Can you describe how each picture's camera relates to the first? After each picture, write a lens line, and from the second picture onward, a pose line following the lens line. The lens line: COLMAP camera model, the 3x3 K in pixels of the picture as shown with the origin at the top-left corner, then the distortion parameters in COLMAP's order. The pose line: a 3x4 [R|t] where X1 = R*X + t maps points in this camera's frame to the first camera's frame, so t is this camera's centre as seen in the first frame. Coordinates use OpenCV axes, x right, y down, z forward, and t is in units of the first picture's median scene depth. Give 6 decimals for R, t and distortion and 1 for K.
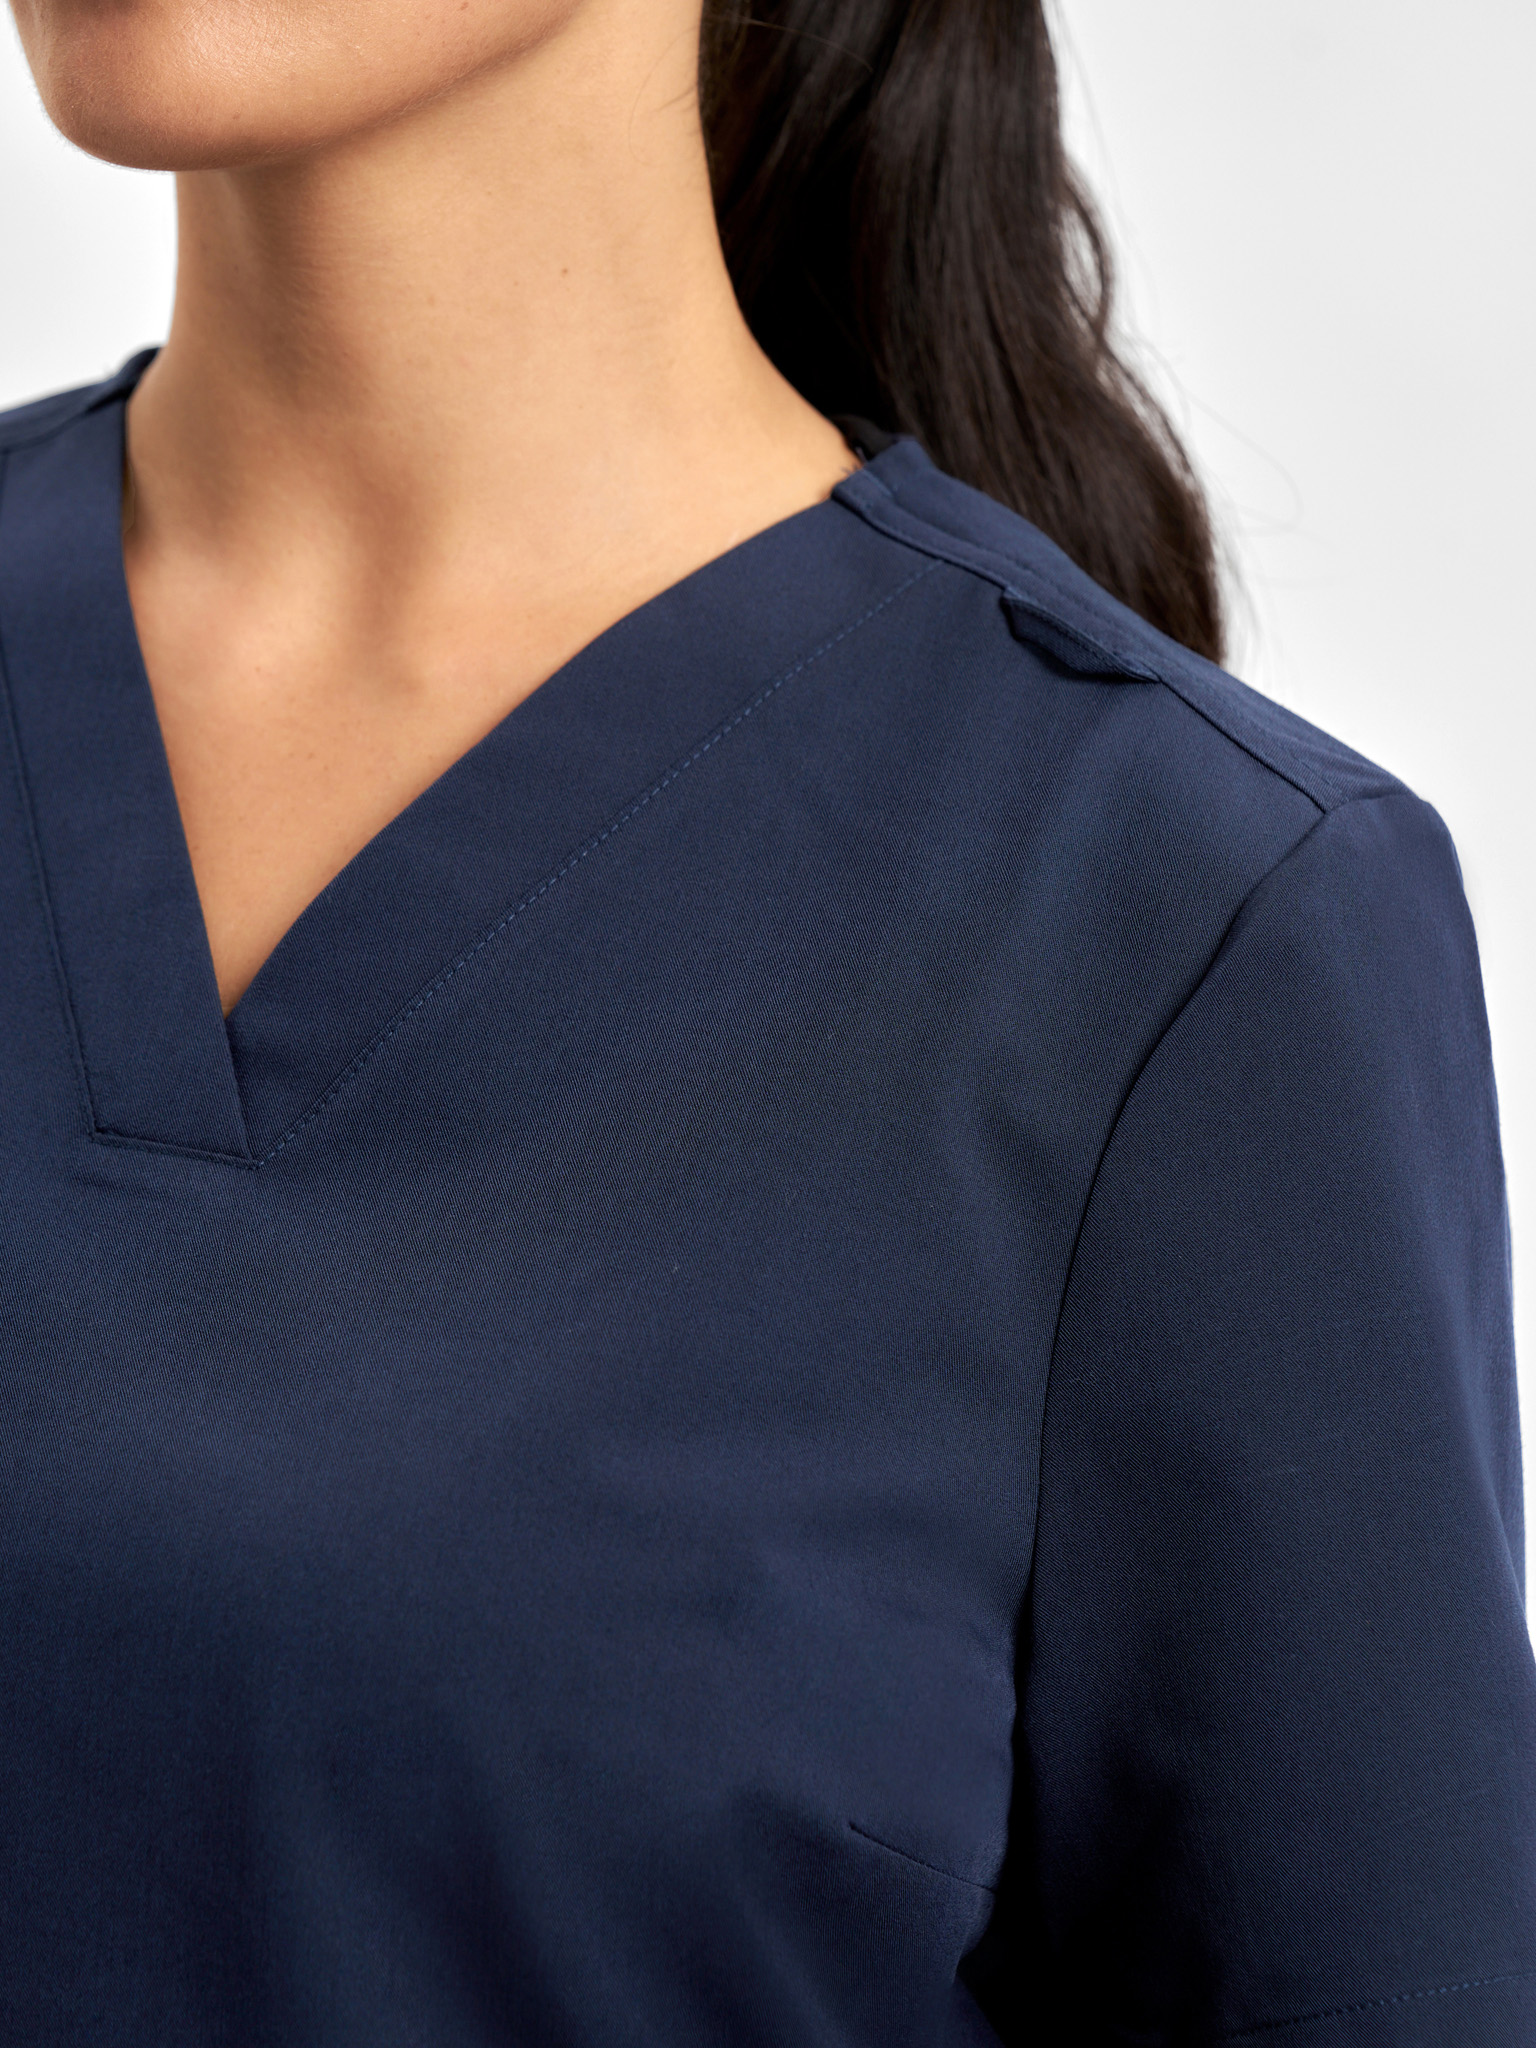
lens RADIAL K [[9103.2, 0, 767.2], [0, 9103.2, 1022.9], [0, 0, 1]] dist [-0.215573, 0.000000]
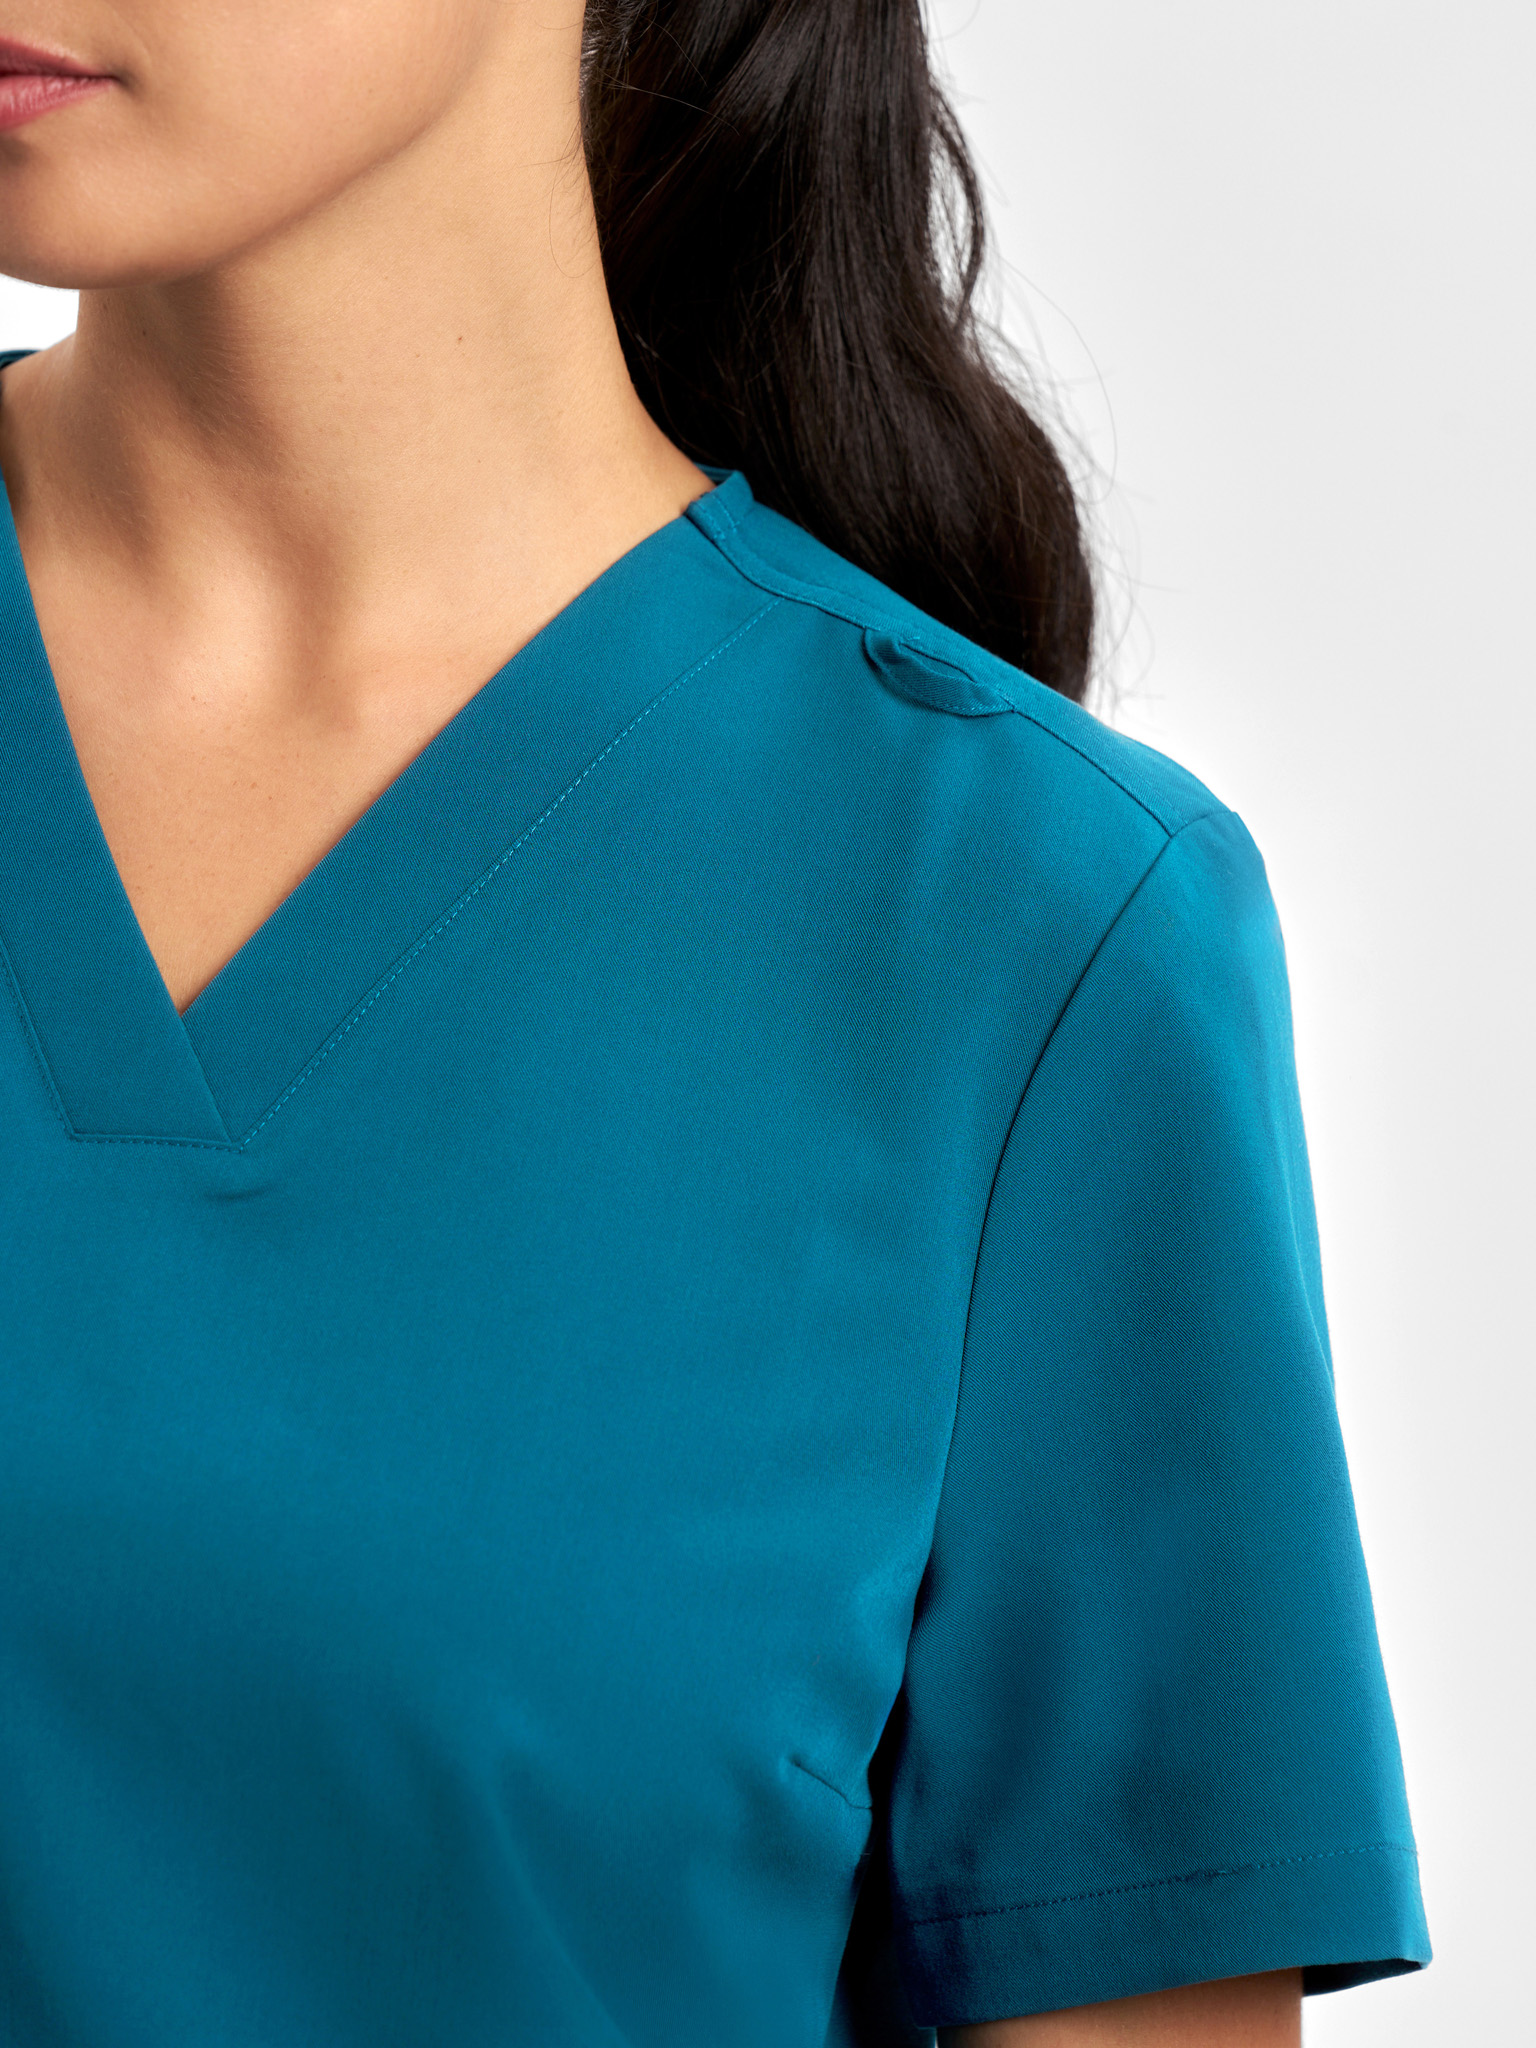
lens RADIAL K [[10804.7, 0, 764.1], [0, 10804.7, 1030.6], [0, 0, 1]] dist [3.170796, 0.000000]
pose [[0.997086, -0.076164, 0.004214, 0.002033], [0.076055, 0.996865, 0.021807, -0.025925], [-0.005861, -0.021423, 0.999753, -0.296935]]
